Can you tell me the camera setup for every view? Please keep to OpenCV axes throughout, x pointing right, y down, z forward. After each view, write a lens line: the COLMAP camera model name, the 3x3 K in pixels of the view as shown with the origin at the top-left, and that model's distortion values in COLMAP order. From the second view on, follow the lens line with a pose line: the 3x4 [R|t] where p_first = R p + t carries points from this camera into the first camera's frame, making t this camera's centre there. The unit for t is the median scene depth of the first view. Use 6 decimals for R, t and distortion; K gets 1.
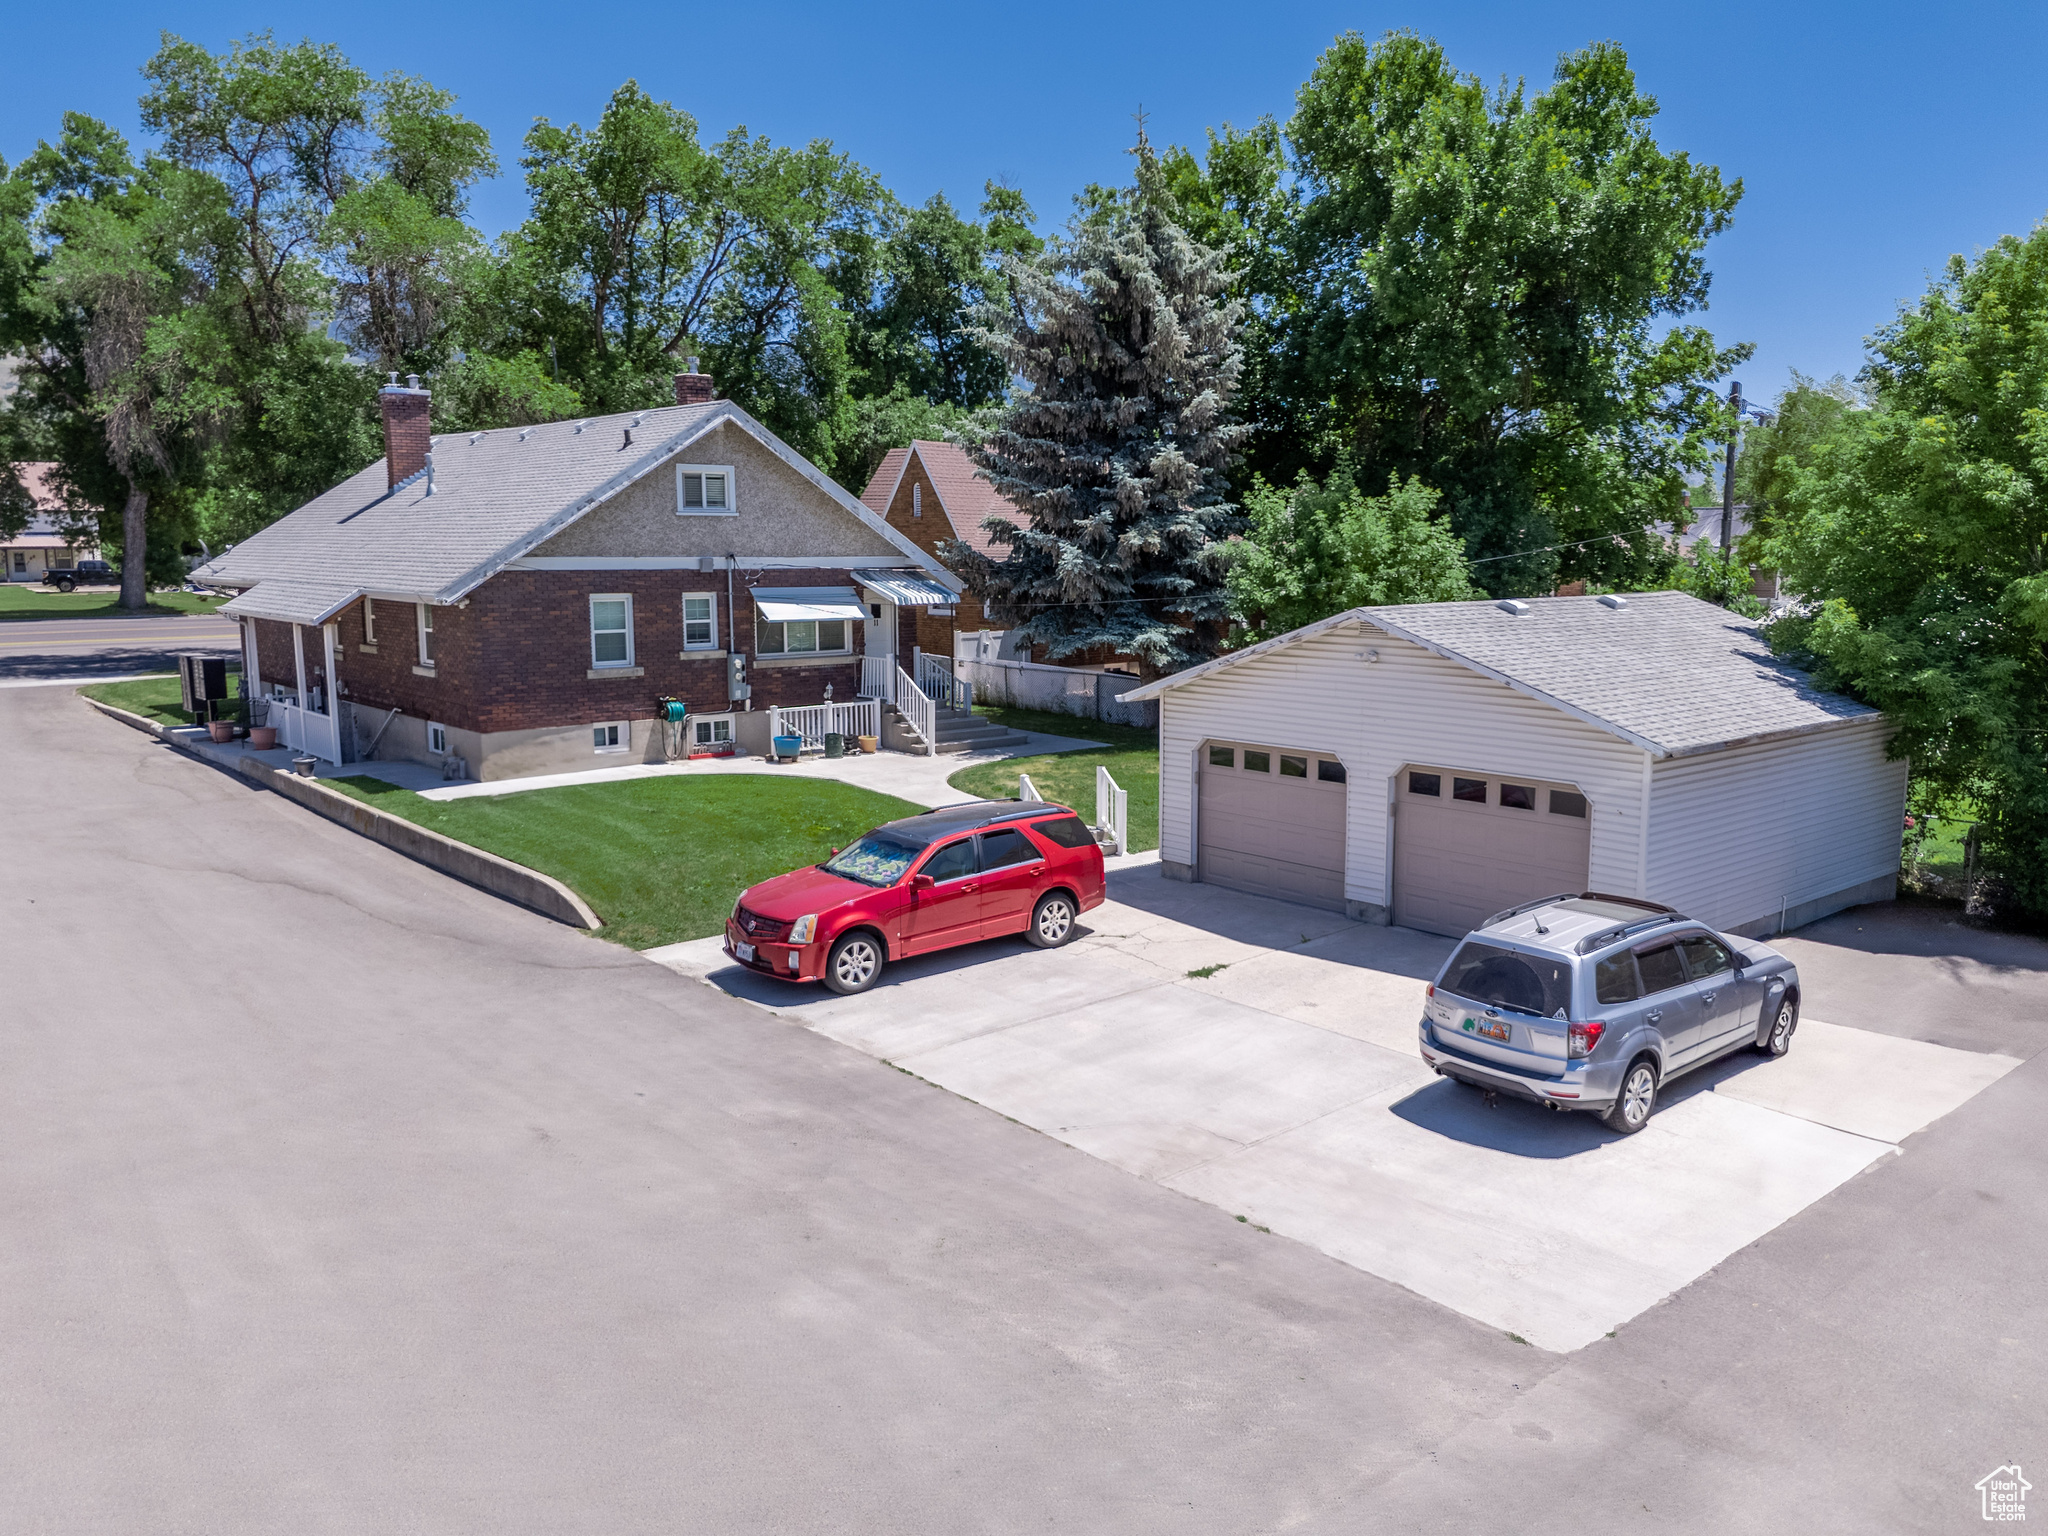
lens RADIAL K [[1542.6, 0, 1028.7], [0, 1542.6, 782.7], [0, 0, 1]] dist [0.074031, -0.084513]
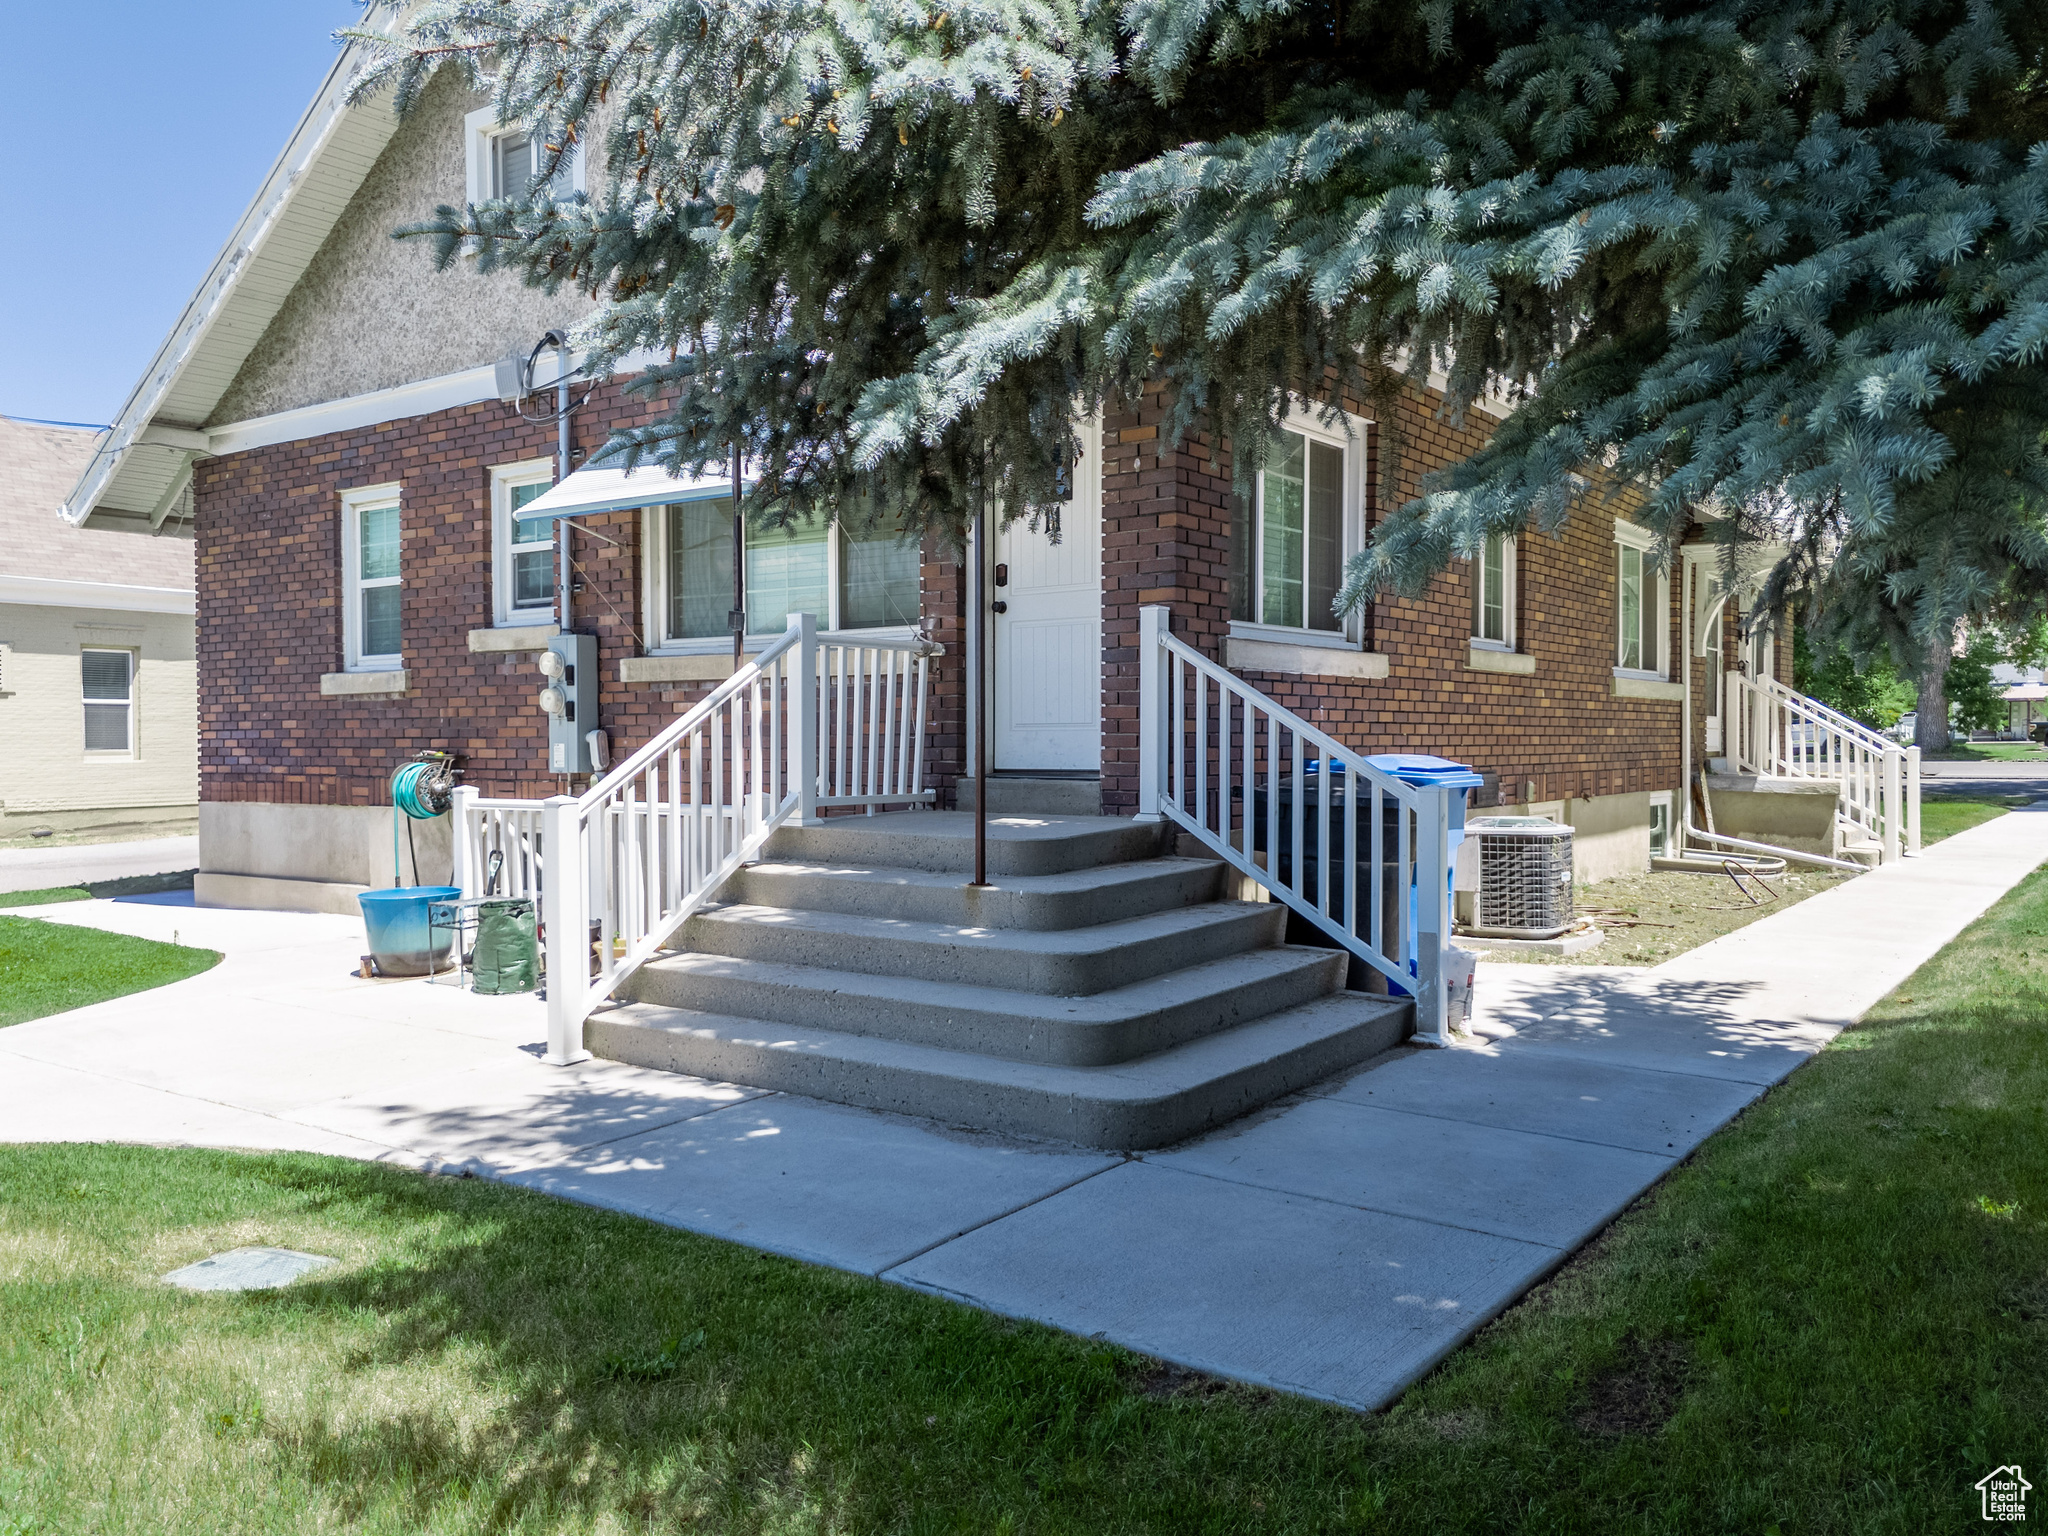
lens RADIAL K [[1561.7, 0, 1044.7], [0, 1561.7, 789.8], [0, 0, 1]] dist [0.068560, -0.150435]
pose [[0.237244, 0.020961, -0.971224, 0.168057], [-0.154092, 0.987922, -0.016319, -0.062548], [0.959151, 0.153530, 0.237608, 1.055790]]
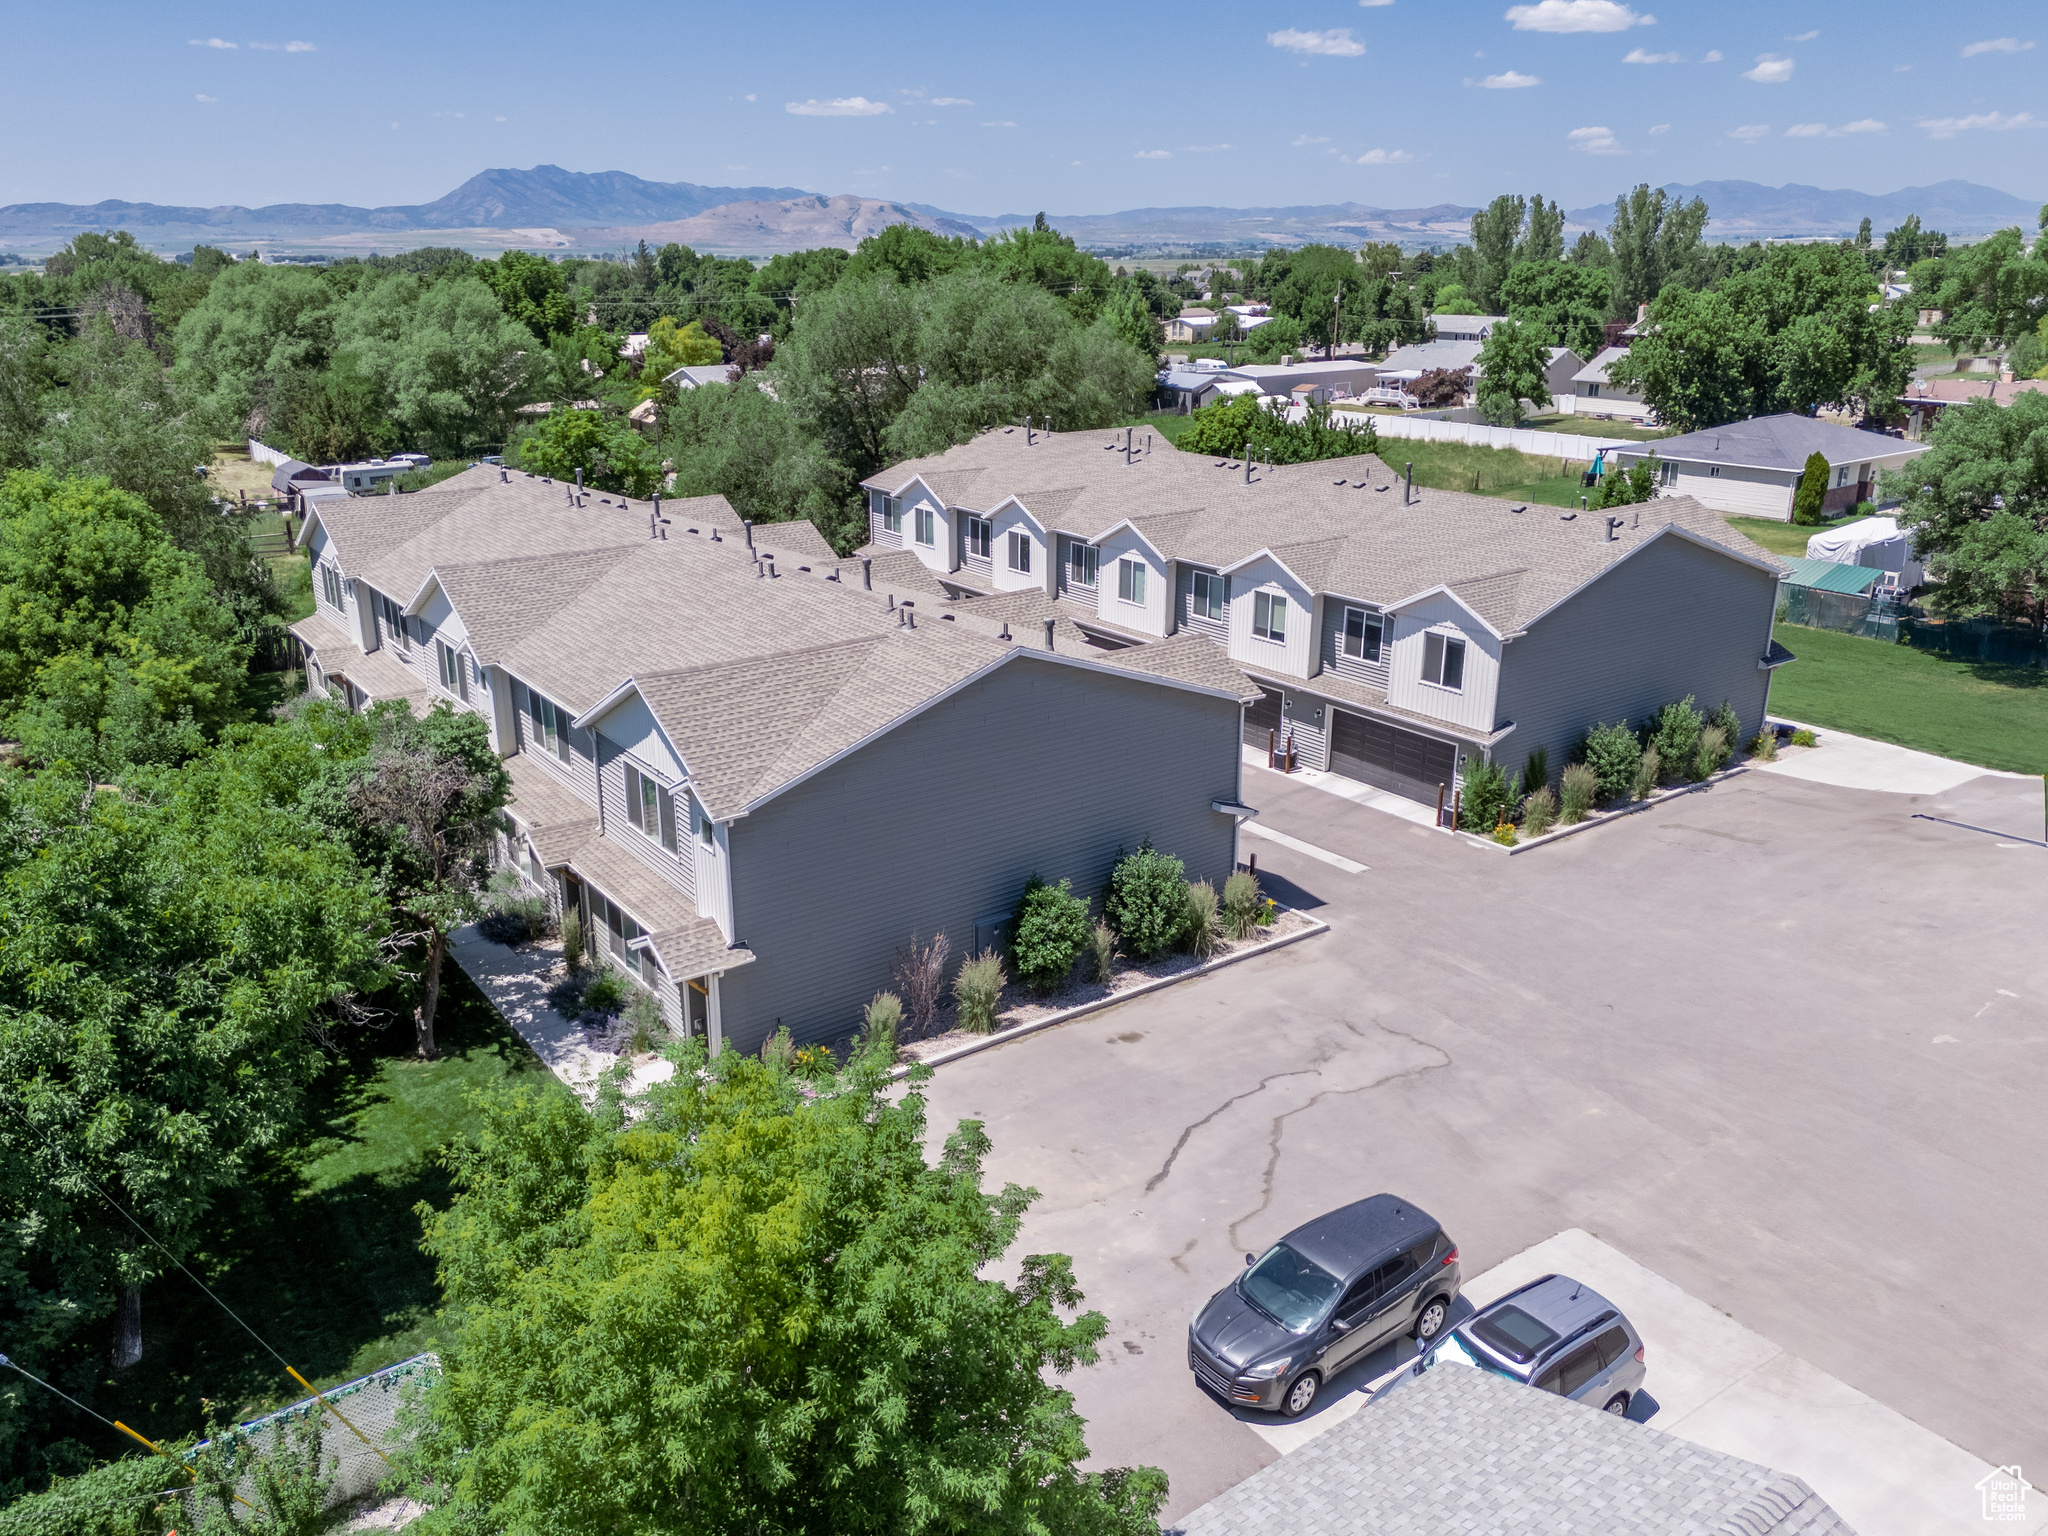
lens RADIAL K [[1542.6, 0, 1028.7], [0, 1542.6, 782.7], [0, 0, 1]] dist [0.074031, -0.084513]
pose [[-0.995017, -0.024190, 0.096730, 0.340609], [0.024469, 0.881218, 0.472076, -0.518359], [-0.096660, 0.472091, -0.876235, 1.013424]]
